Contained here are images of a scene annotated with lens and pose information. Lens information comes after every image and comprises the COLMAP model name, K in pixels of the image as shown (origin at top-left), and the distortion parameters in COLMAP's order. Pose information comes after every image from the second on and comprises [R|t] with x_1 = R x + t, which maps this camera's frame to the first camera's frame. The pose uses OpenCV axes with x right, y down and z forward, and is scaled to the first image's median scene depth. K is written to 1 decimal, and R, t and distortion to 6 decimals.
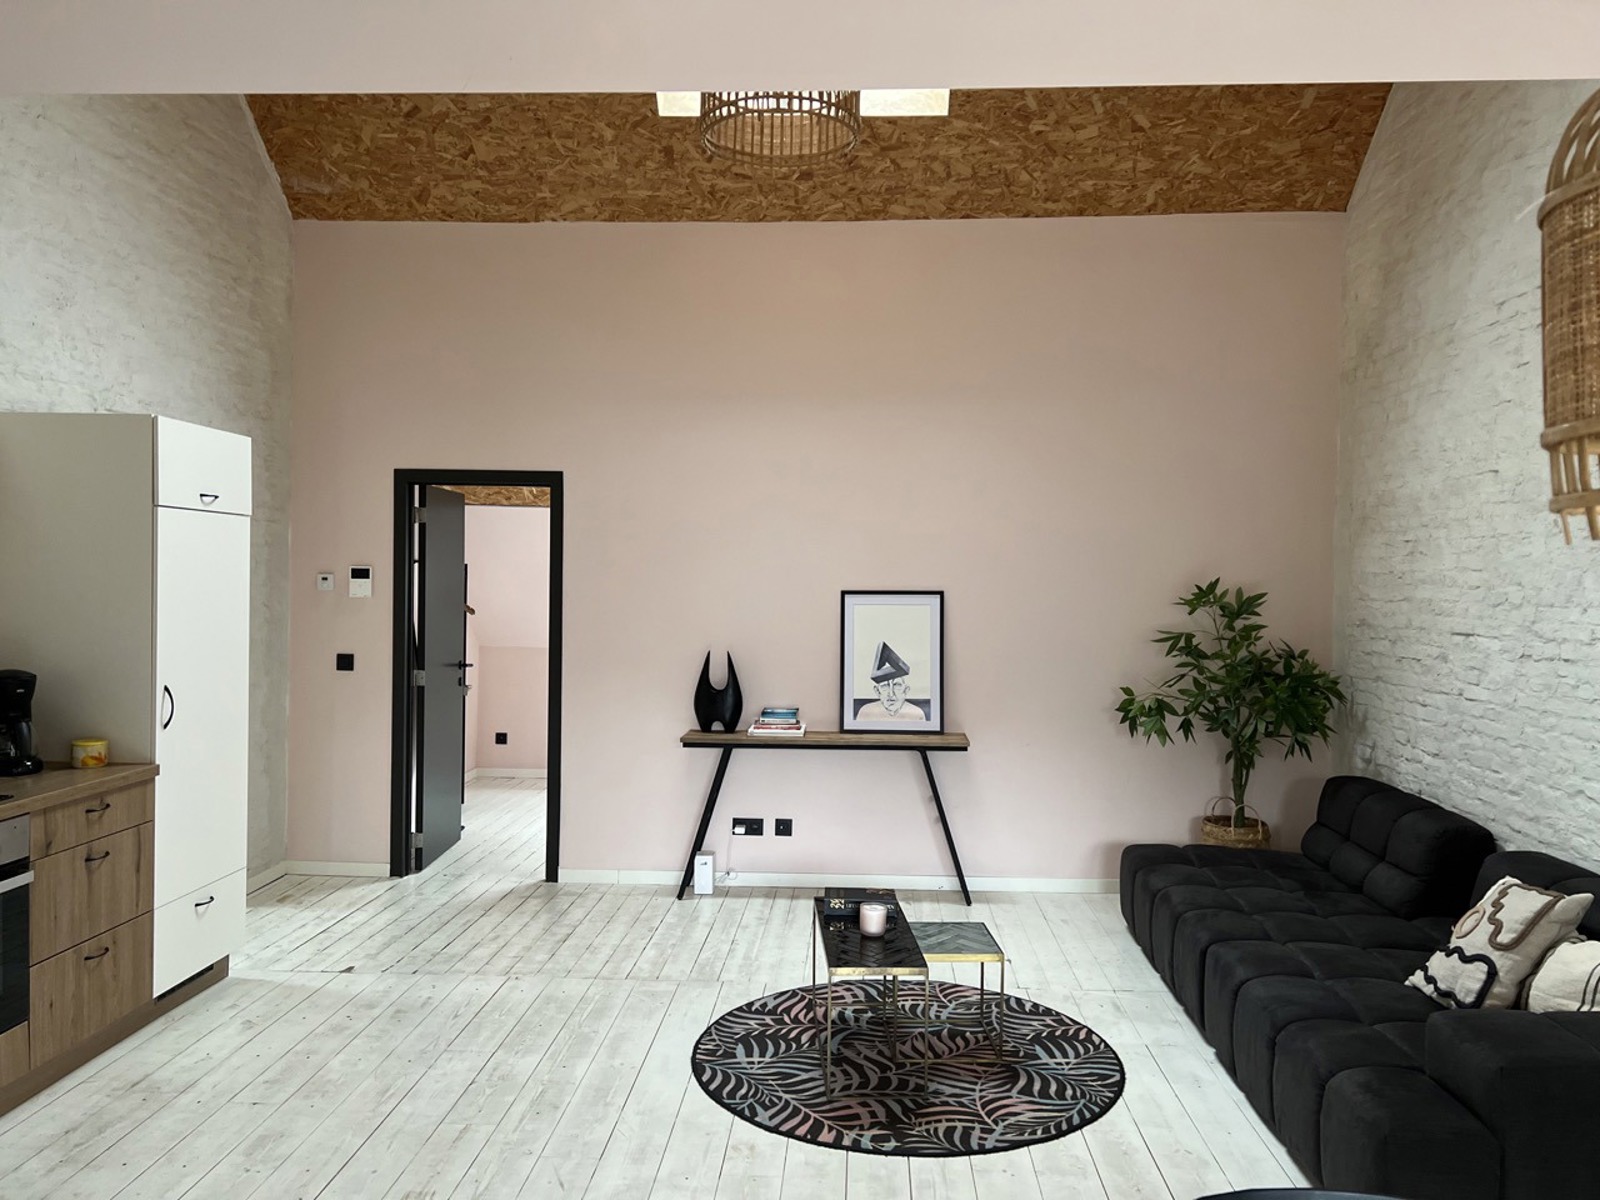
lens RADIAL K [[1195.9, 0, 809.1], [0, 1195.9, 594.6], [0, 0, 1]] dist [0.047582, -0.049491]
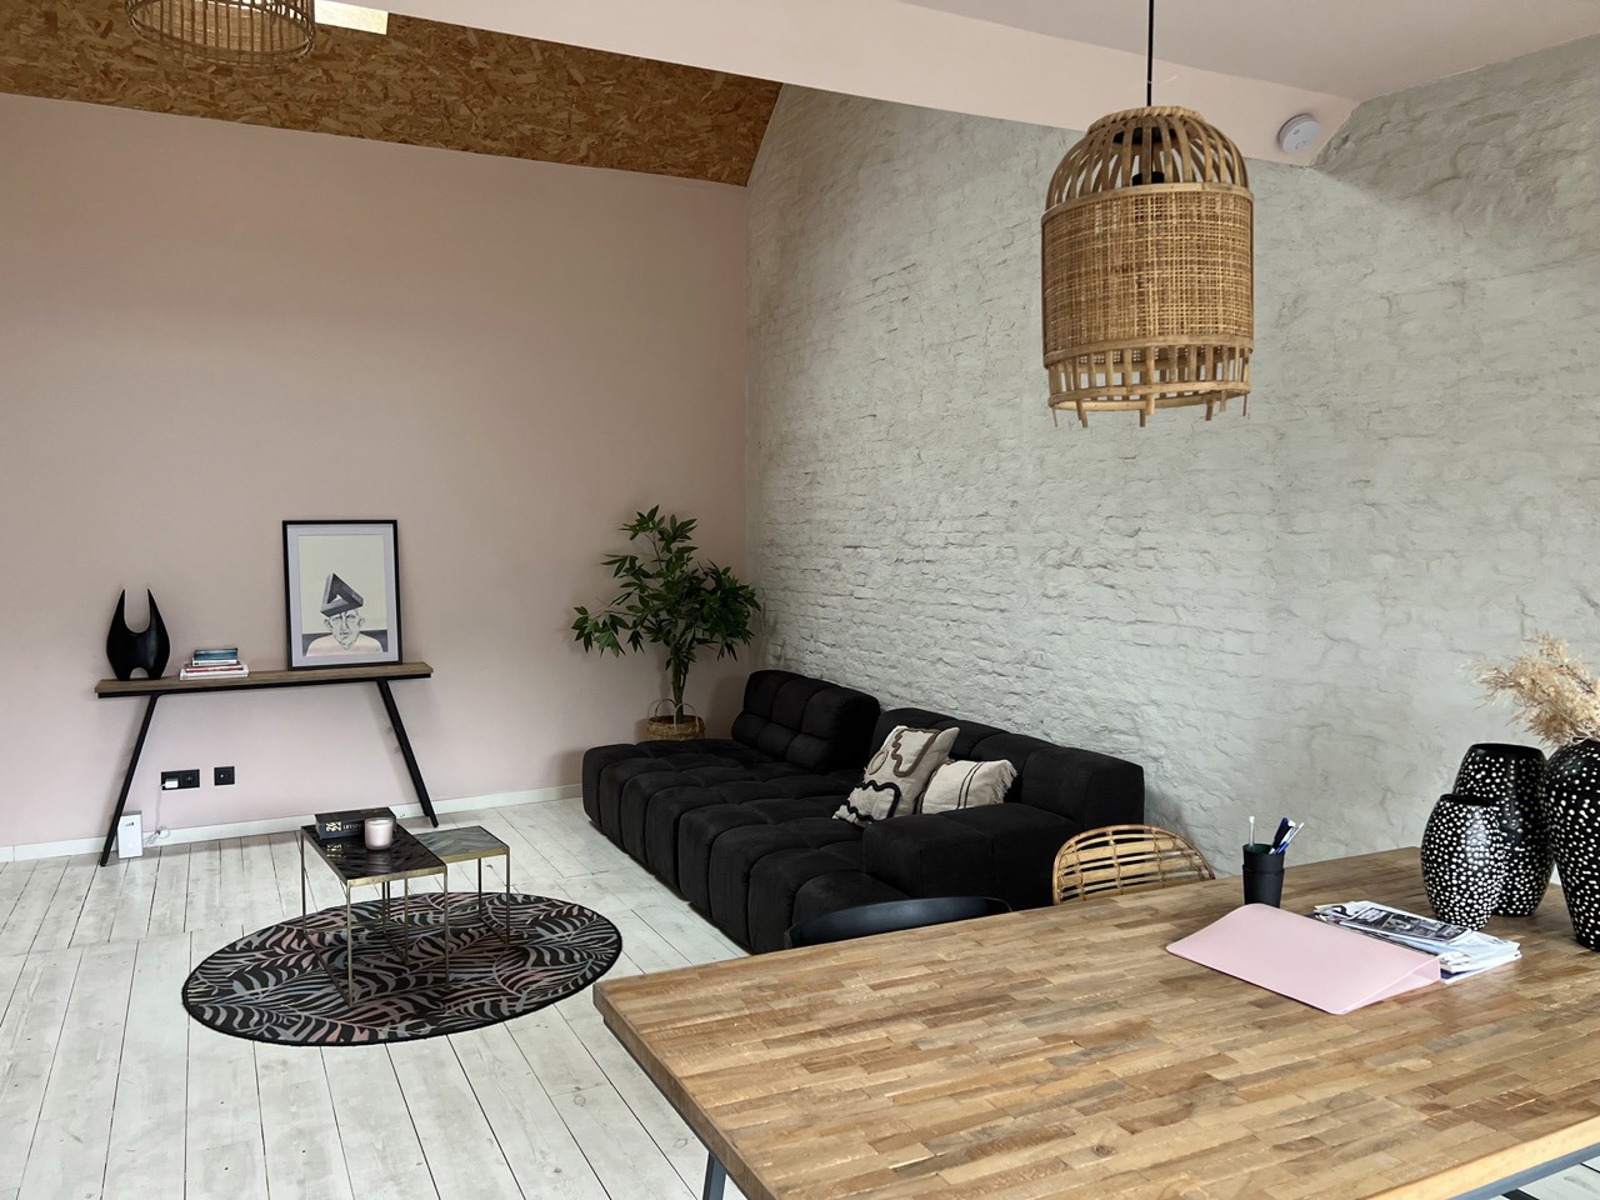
lens RADIAL K [[1196.2, 0, 801.6], [0, 1196.2, 591.1], [0, 0, 1]] dist [0.088145, -0.096545]
pose [[0.875491, -0.039666, 0.481604, -0.106714], [0.020515, 0.998778, 0.044968, 0.023272], [-0.482799, -0.029489, 0.875234, -0.061052]]
